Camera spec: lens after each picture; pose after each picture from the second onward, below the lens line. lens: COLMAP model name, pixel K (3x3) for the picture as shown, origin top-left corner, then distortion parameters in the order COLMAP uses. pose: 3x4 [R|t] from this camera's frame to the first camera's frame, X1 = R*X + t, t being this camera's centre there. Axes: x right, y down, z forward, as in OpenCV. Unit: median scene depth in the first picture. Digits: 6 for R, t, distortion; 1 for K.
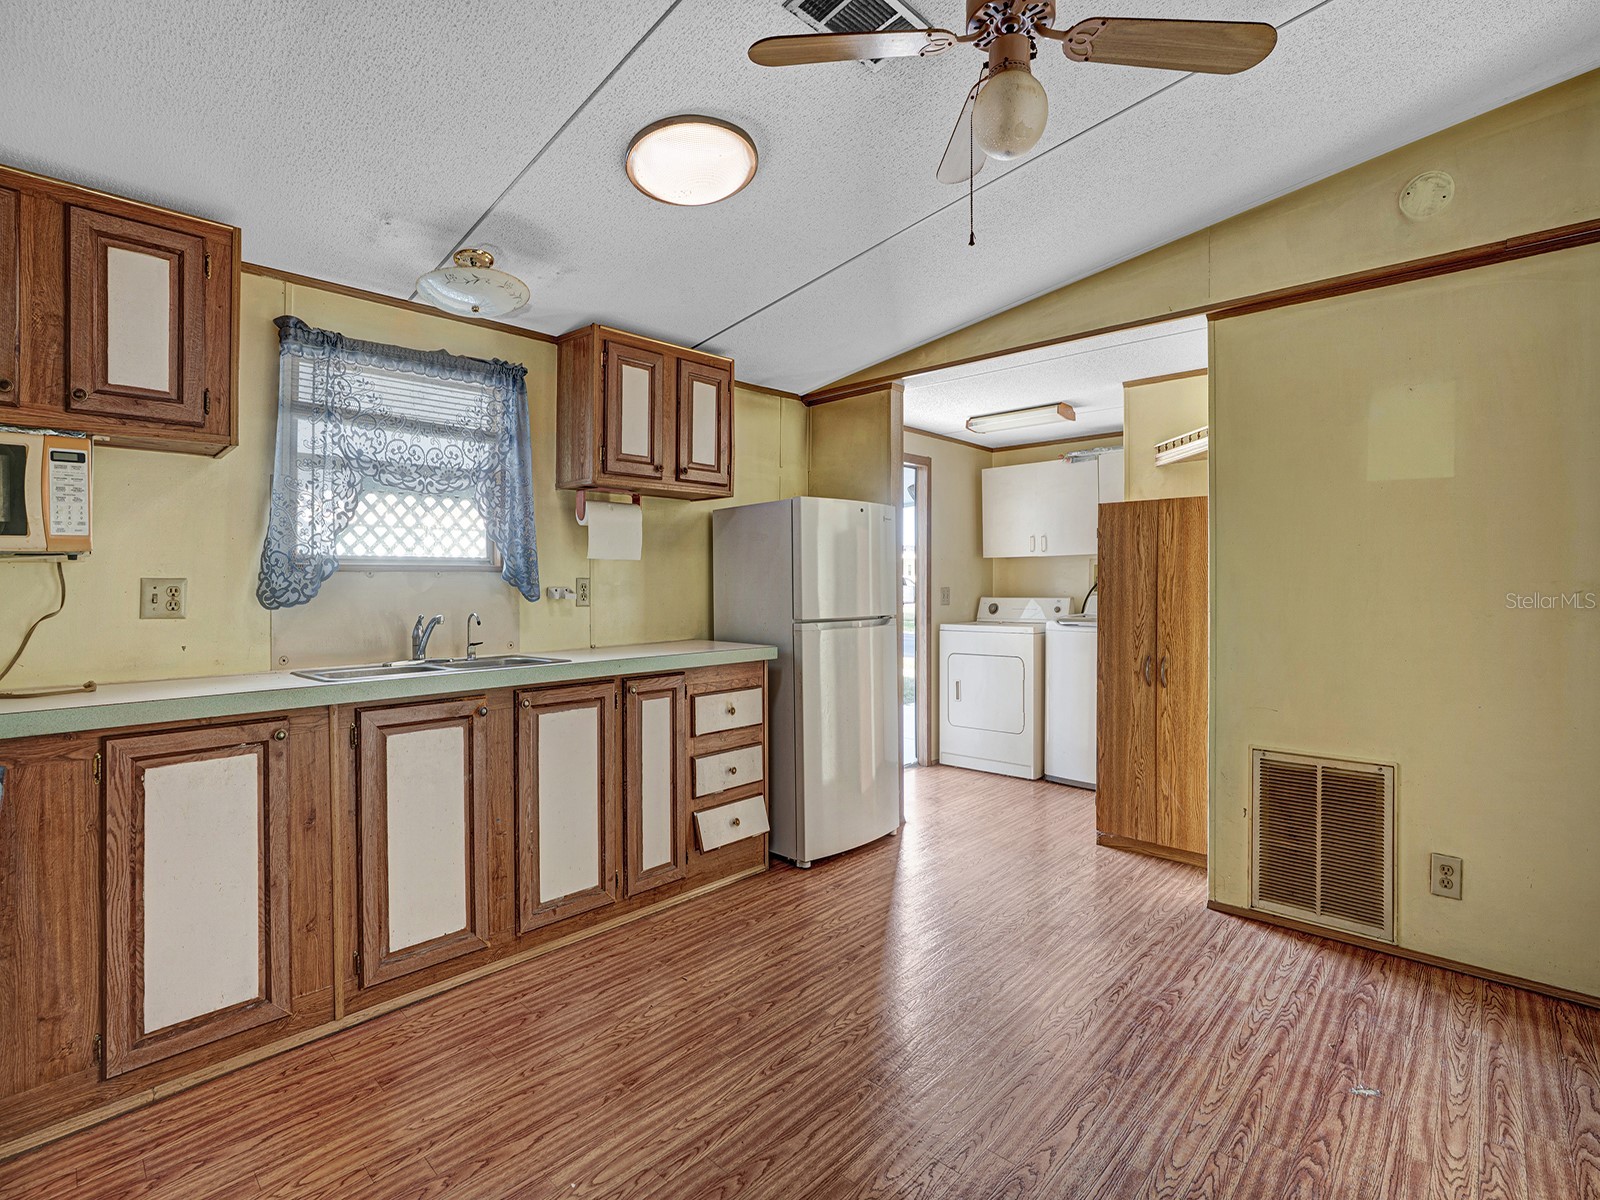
lens RADIAL K [[759.0, 0, 795.8], [0, 759.0, 585.1], [0, 0, 1]] dist [-0.062123, 0.026597]
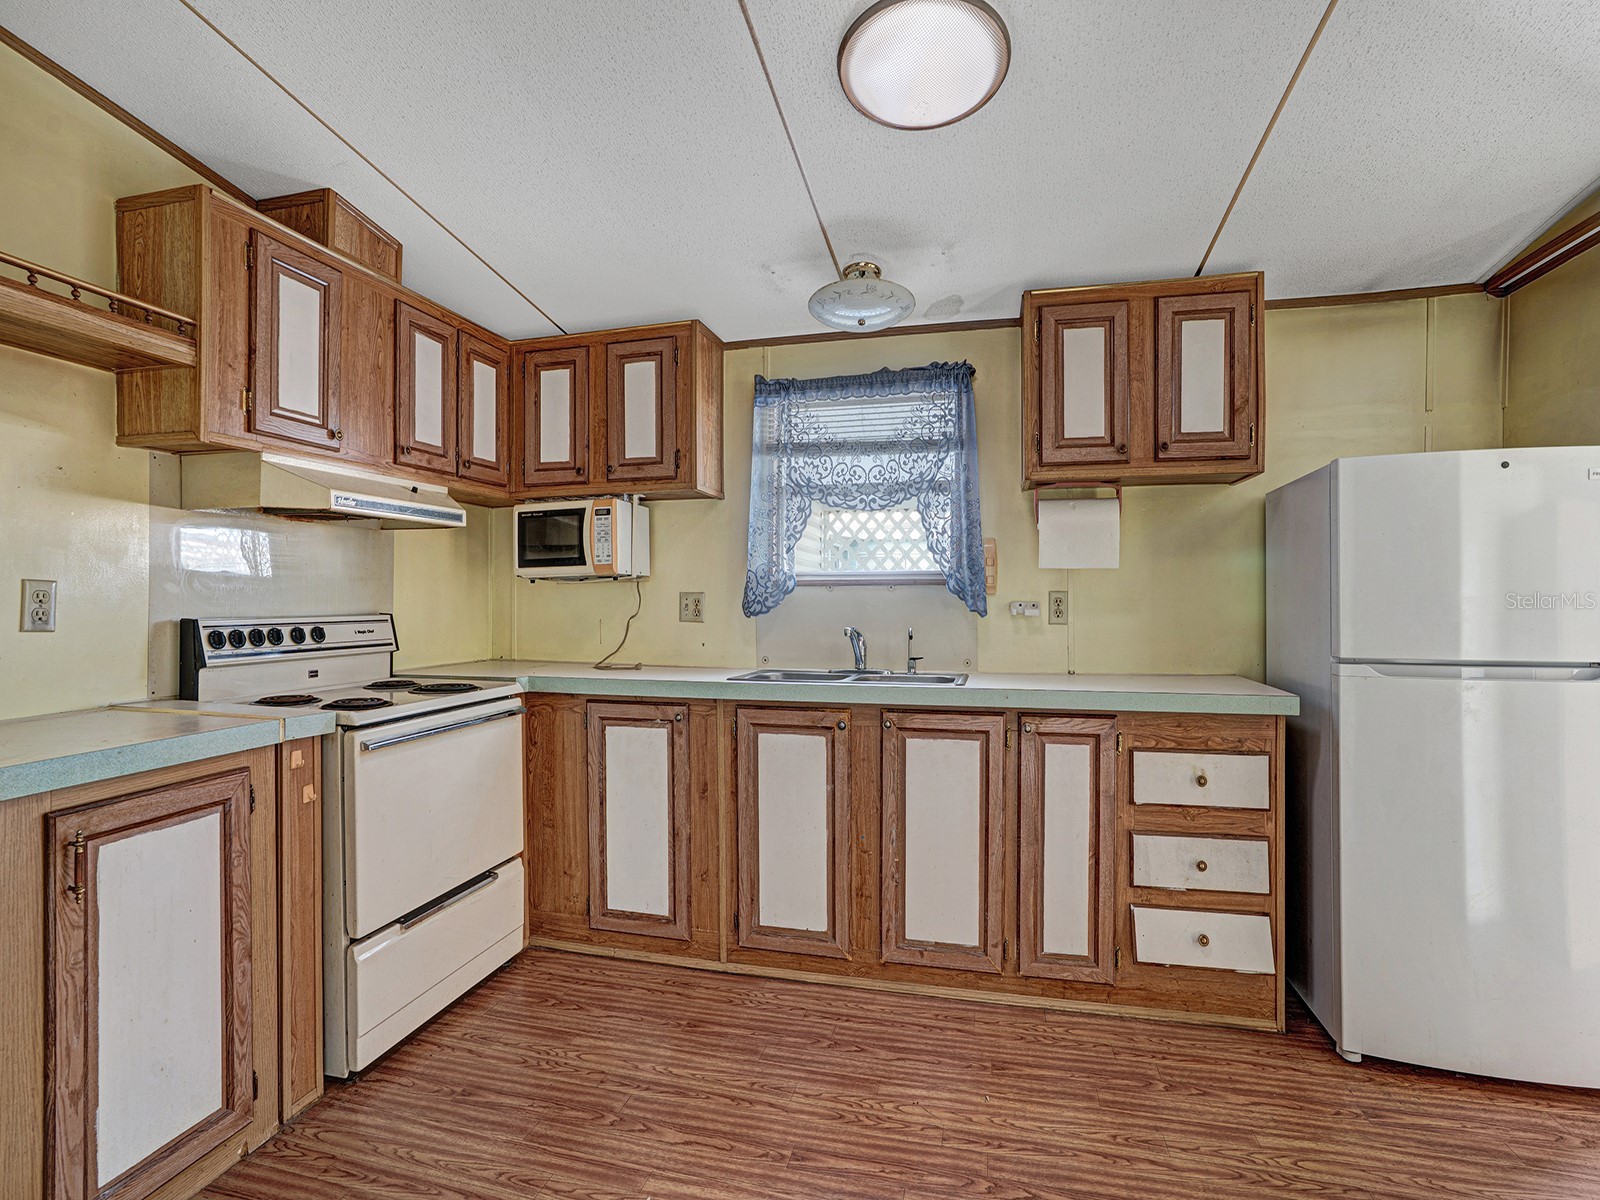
lens RADIAL K [[757.9, 0, 794.9], [0, 757.9, 606.6], [0, 0, 1]] dist [-0.056078, 0.014684]
pose [[0.498676, 0.014945, -0.866659, 0.337757], [-0.004119, 0.999881, 0.014872, -0.003424], [0.866779, -0.003846, 0.498678, 0.350831]]
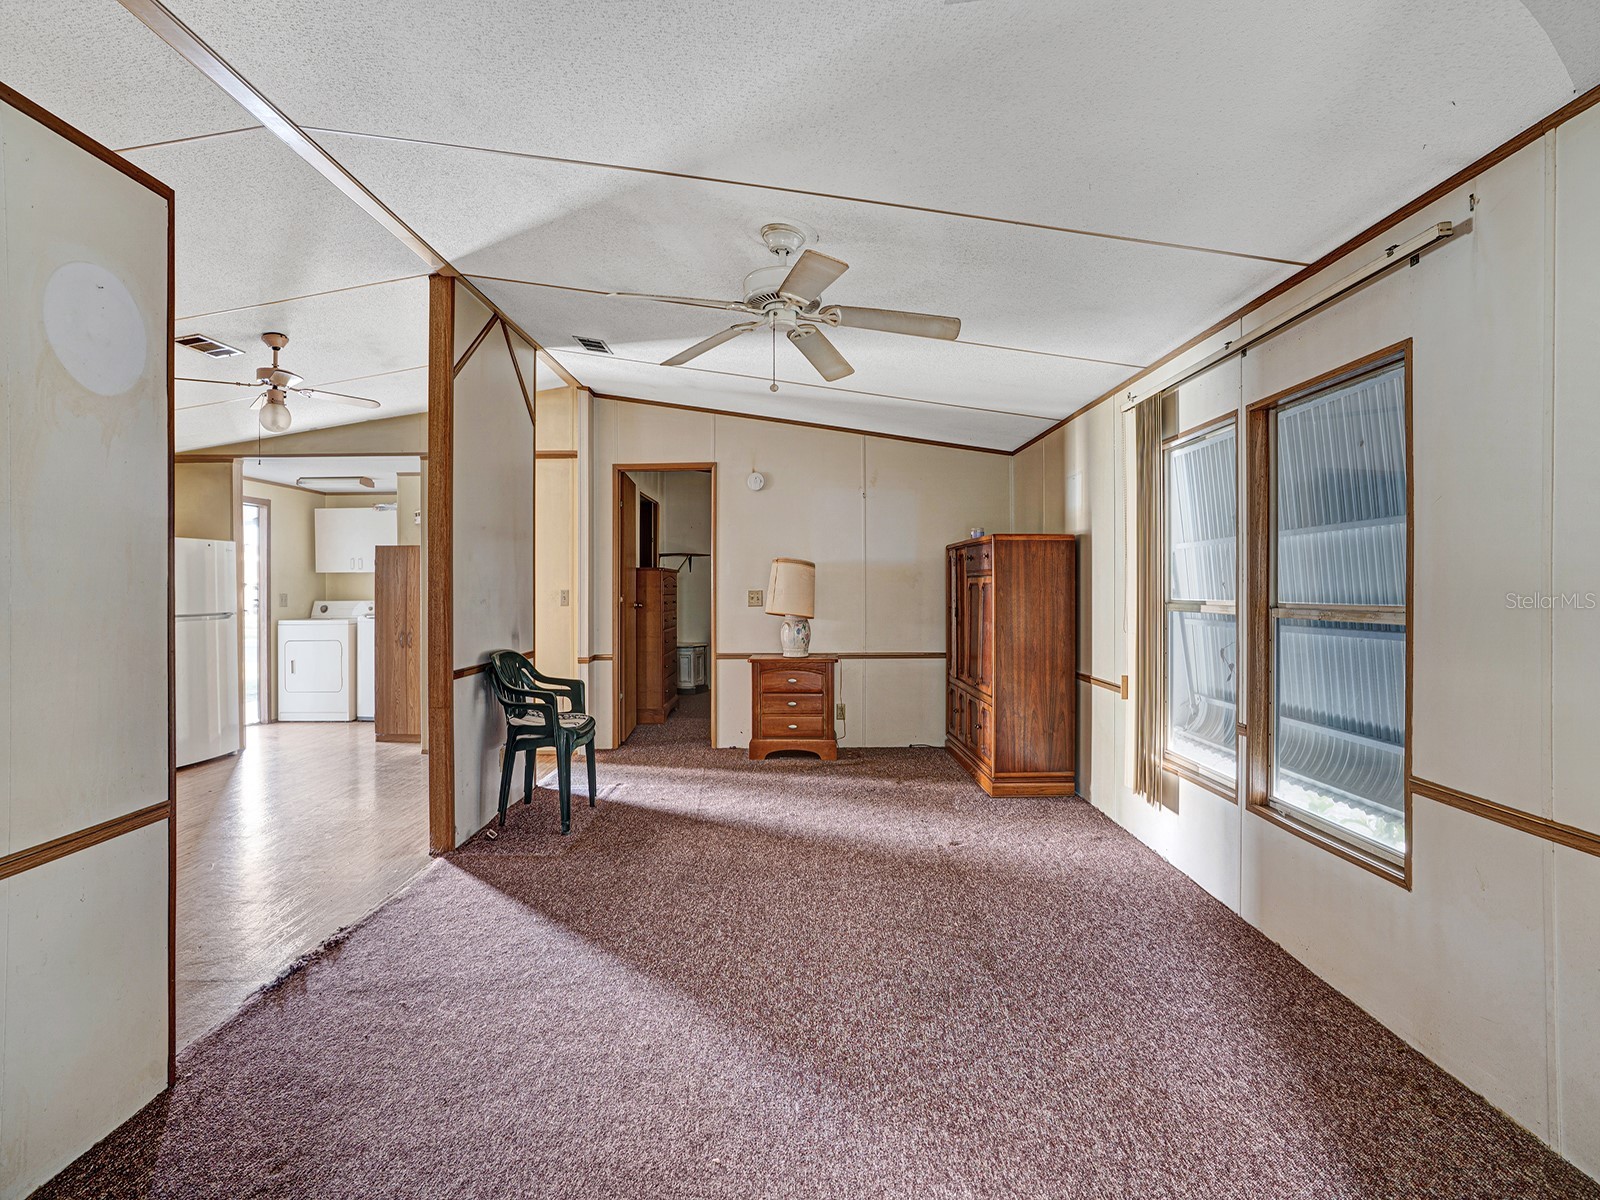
lens RADIAL K [[759.0, 0, 795.8], [0, 759.0, 585.1], [0, 0, 1]] dist [-0.062123, 0.026597]
pose [[0.726607, 0.004827, 0.687036, -0.092694], [0.000388, 0.999972, -0.007436, -0.004028], [-0.687053, 0.005669, 0.726585, -1.117853]]
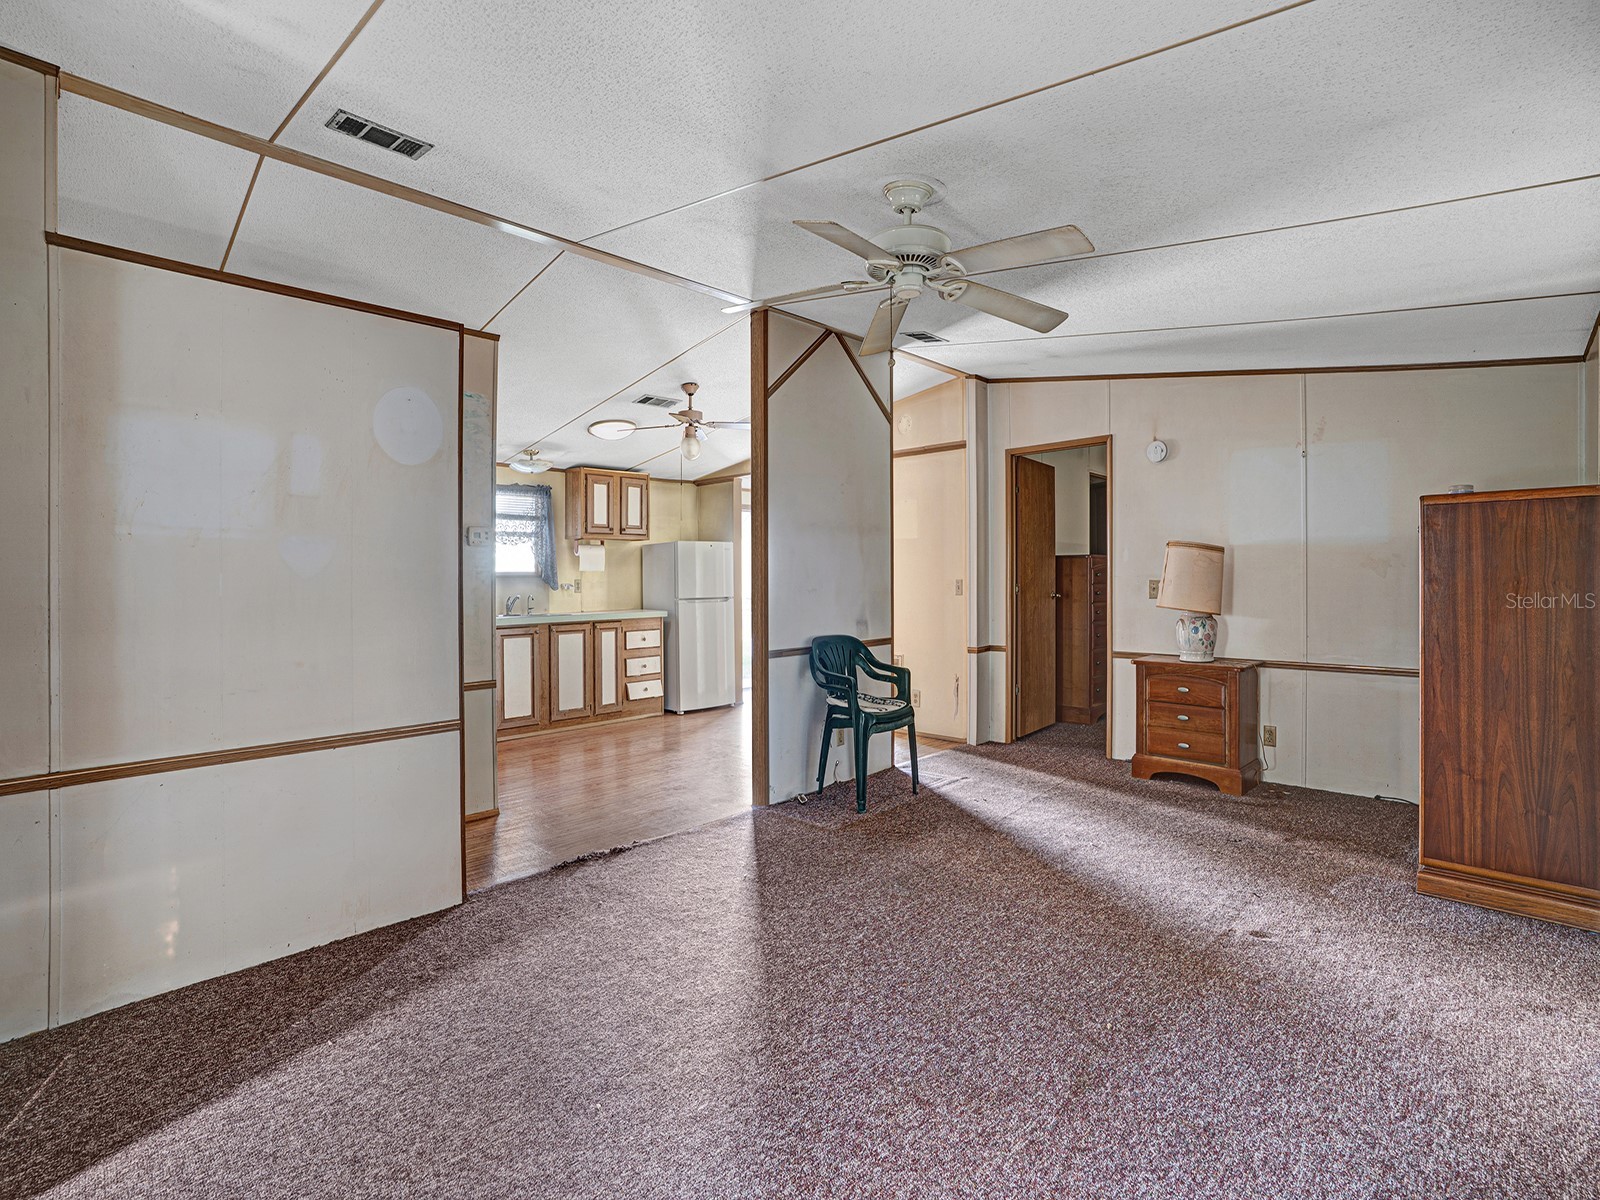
lens RADIAL K [[759.0, 0, 795.8], [0, 759.0, 585.1], [0, 0, 1]] dist [-0.062123, 0.026597]
pose [[0.999904, -0.003192, -0.013453, 0.409762], [0.003313, 0.999954, 0.008990, -0.011131], [0.013424, -0.009034, 0.999869, -1.272841]]
